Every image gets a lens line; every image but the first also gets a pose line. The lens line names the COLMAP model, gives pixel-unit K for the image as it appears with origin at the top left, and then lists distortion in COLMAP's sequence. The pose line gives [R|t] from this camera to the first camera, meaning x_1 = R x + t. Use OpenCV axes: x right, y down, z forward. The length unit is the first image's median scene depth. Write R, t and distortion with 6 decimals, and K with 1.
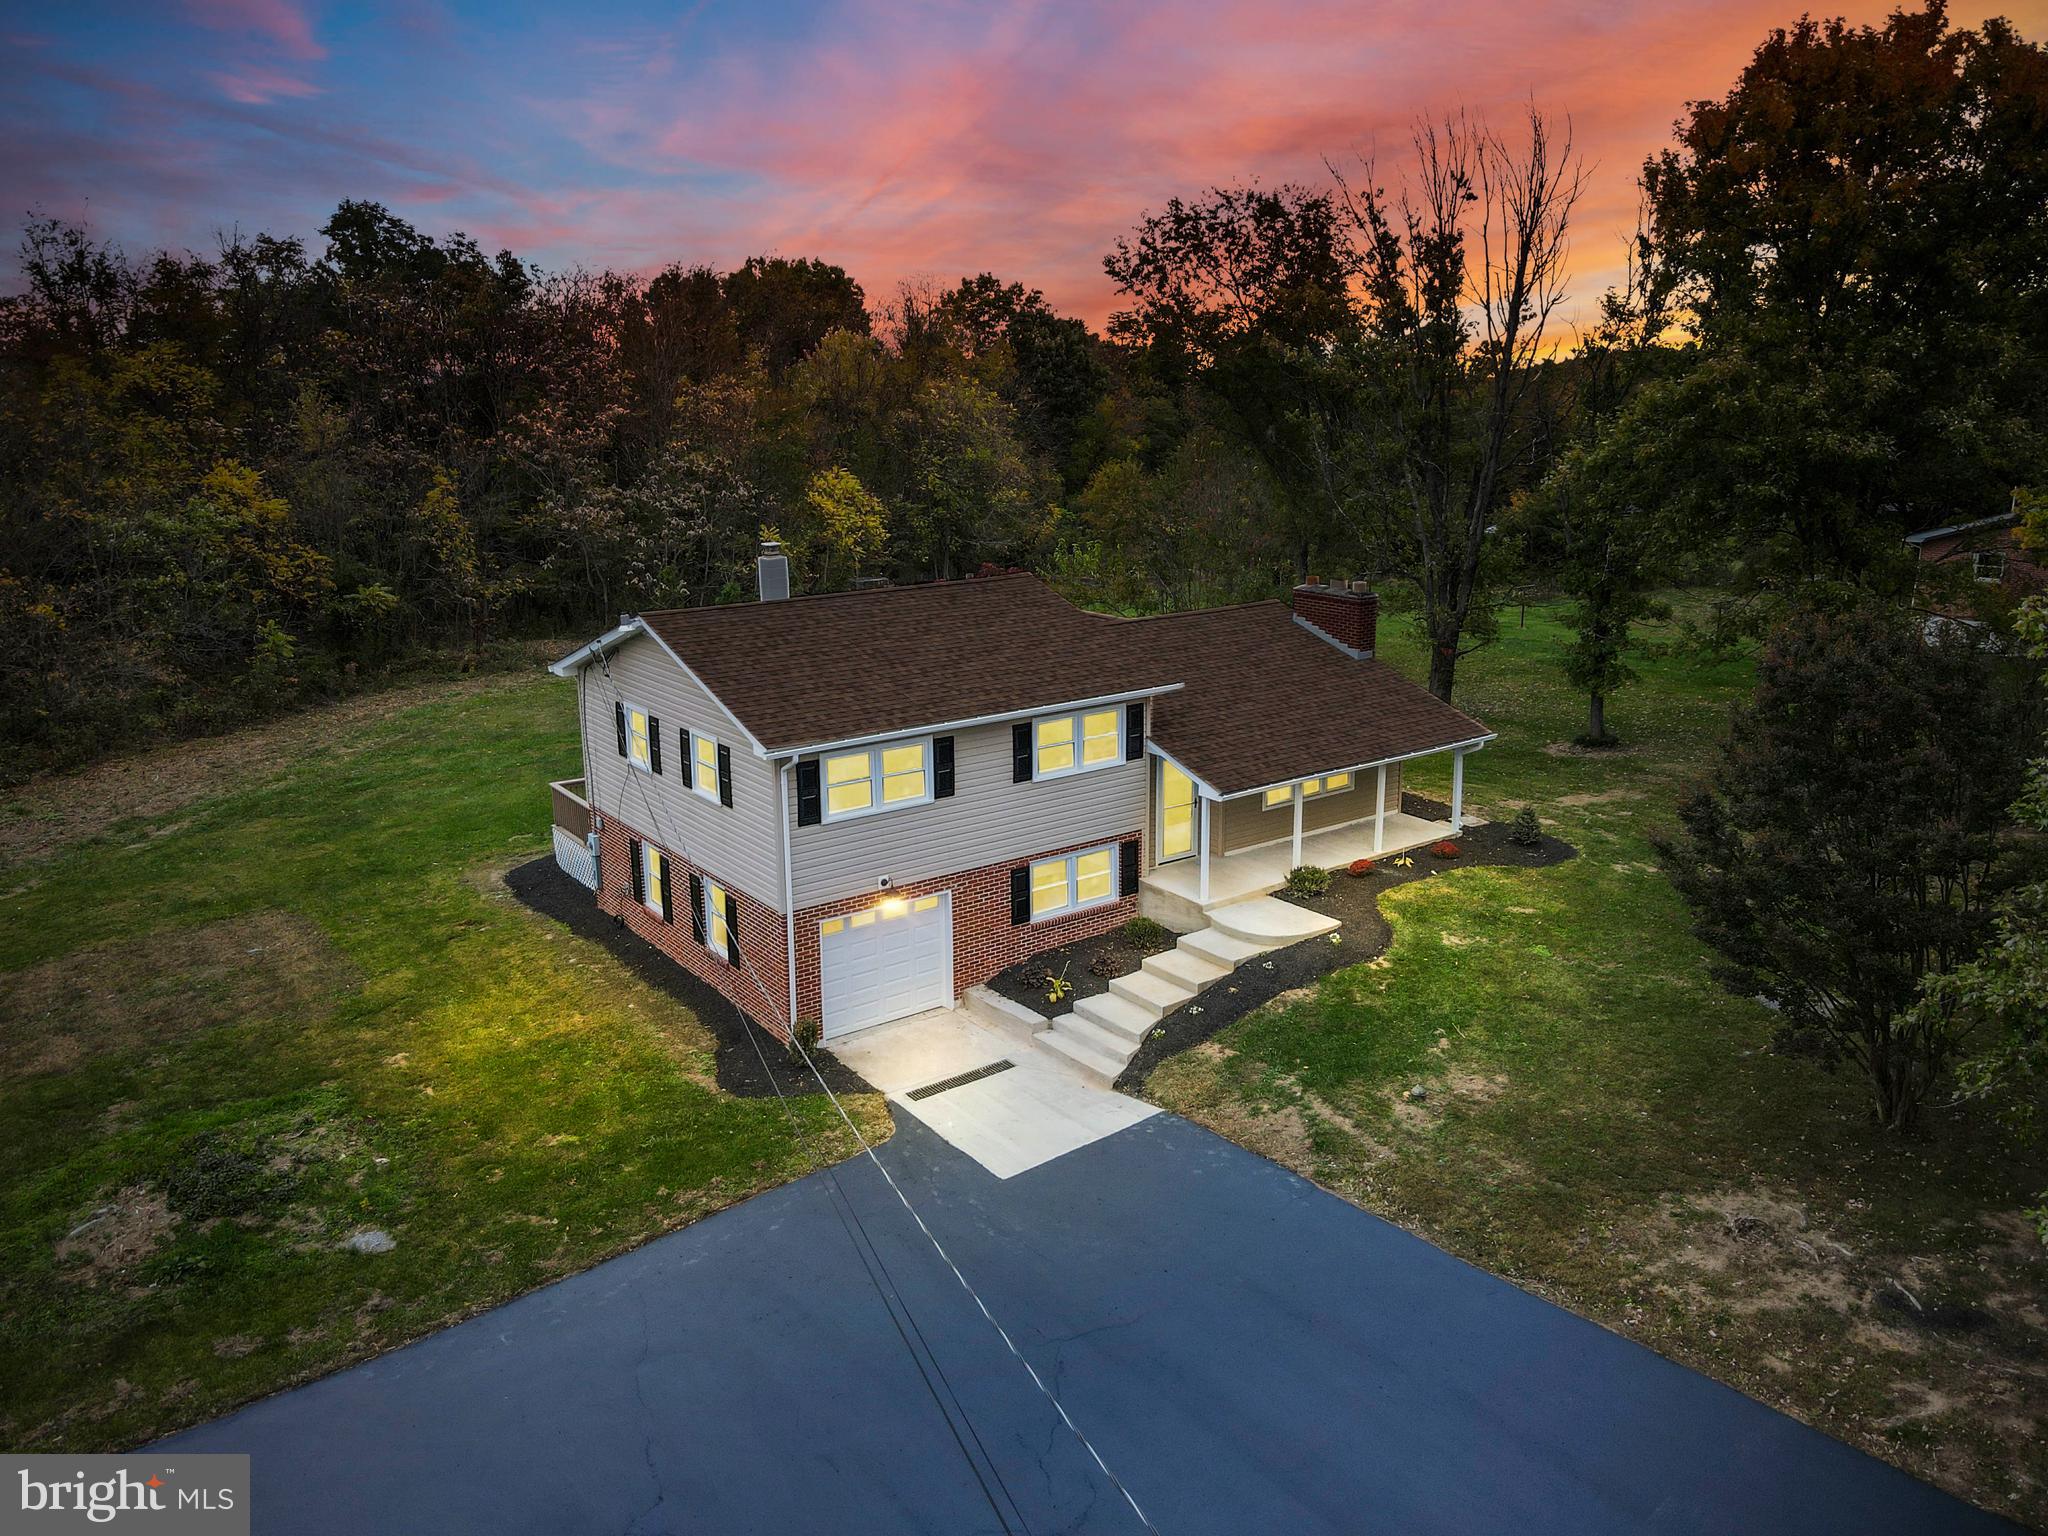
lens RADIAL K [[1496.8, 0, 1025.9], [0, 1496.8, 768.0], [0, 0, 1]] dist [0.019774, 0.010844]
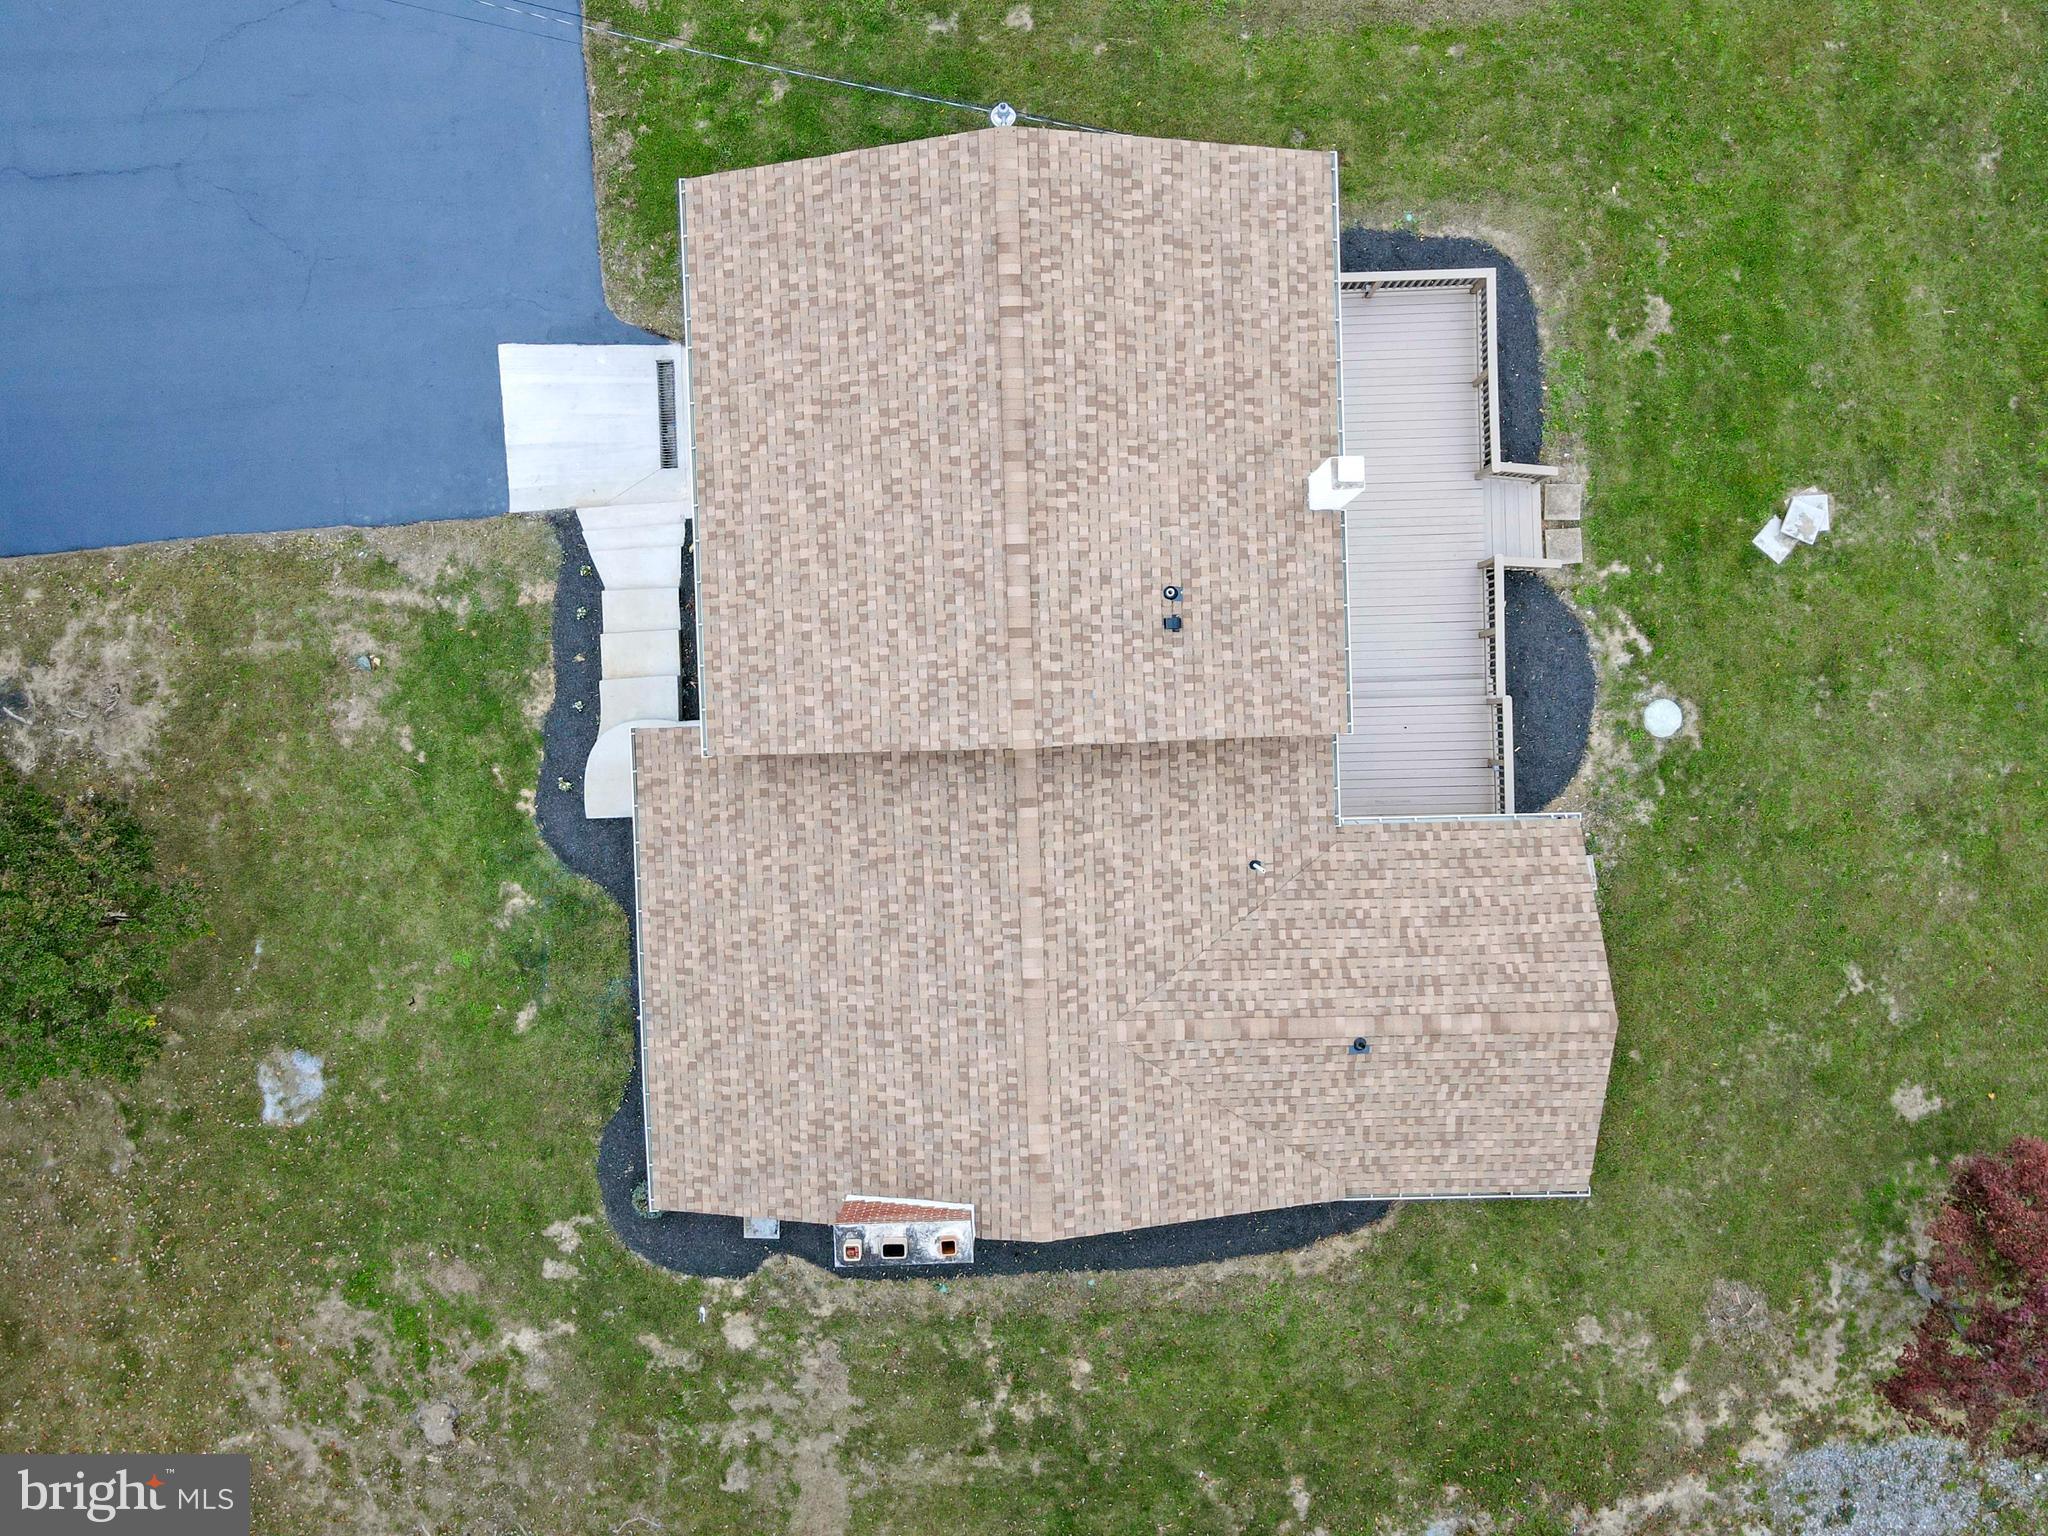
lens RADIAL K [[1504.3, 0, 1026.3], [0, 1504.3, 753.3], [0, 0, 1]] dist [0.022135, 0.010717]
pose [[-0.566834, 0.822750, 0.042209, -0.033998], [-0.180092, -0.173744, 0.968184, -1.025885], [0.803907, 0.541198, 0.246654, 1.101719]]
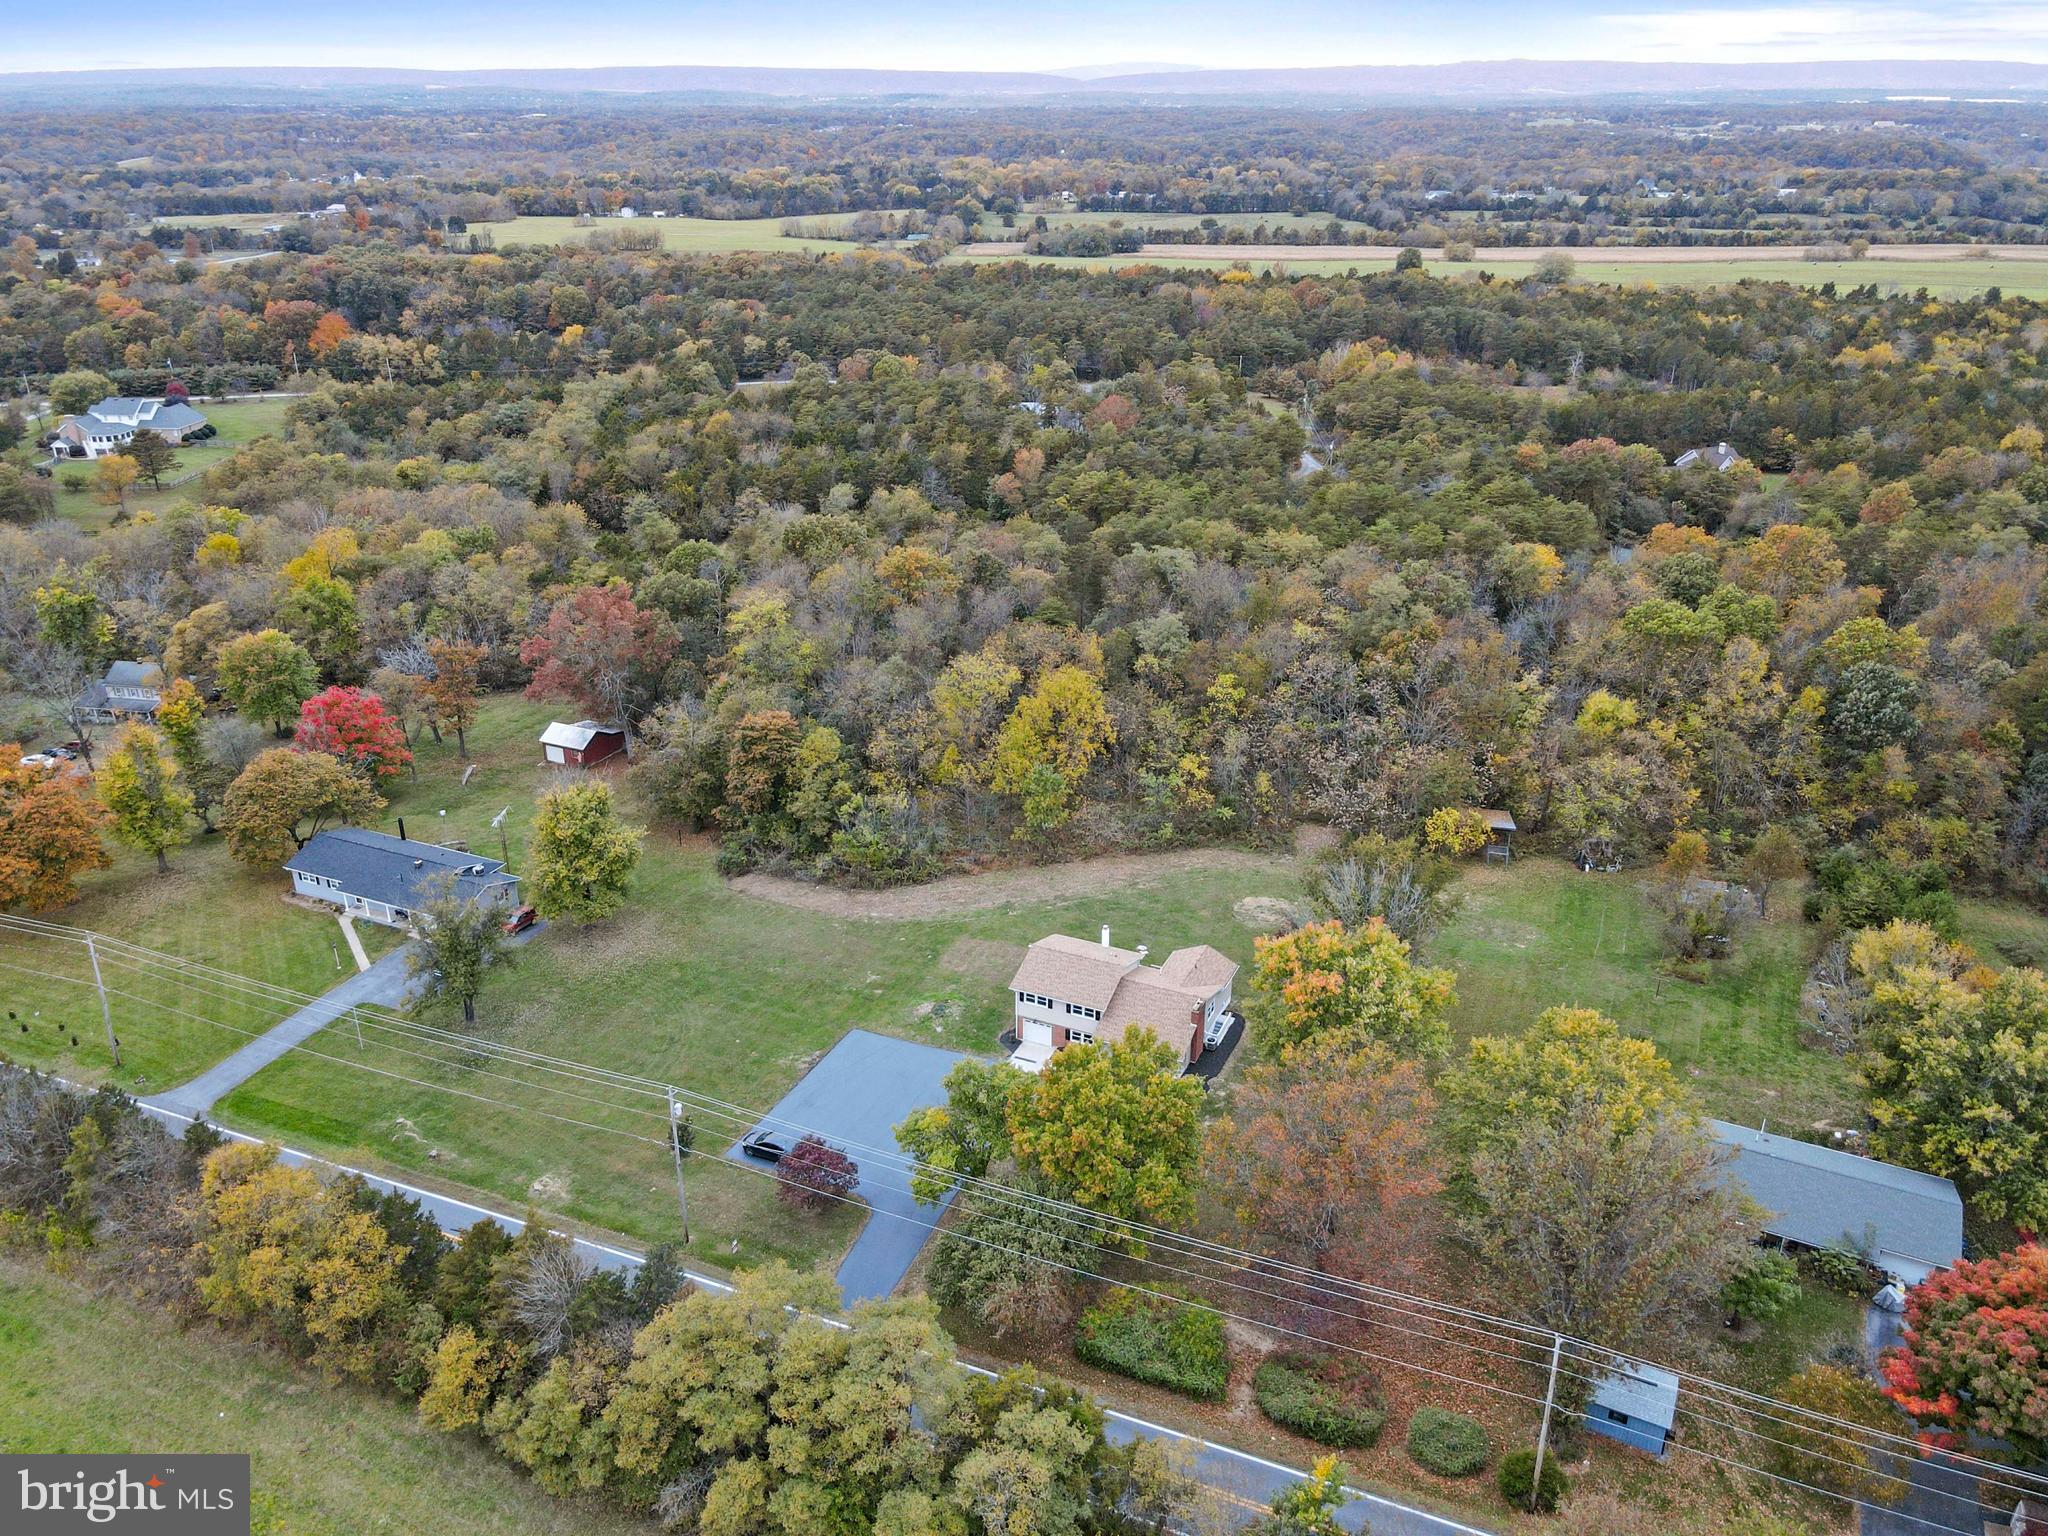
lens RADIAL K [[1504.3, 0, 1026.3], [0, 1504.3, 753.3], [0, 0, 1]] dist [0.022135, 0.010717]
pose [[0.489016, 0.358464, -0.795215, 3.772513], [-0.217836, 0.932957, 0.286597, -2.304121], [0.844637, 0.033076, 0.534317, -1.831958]]
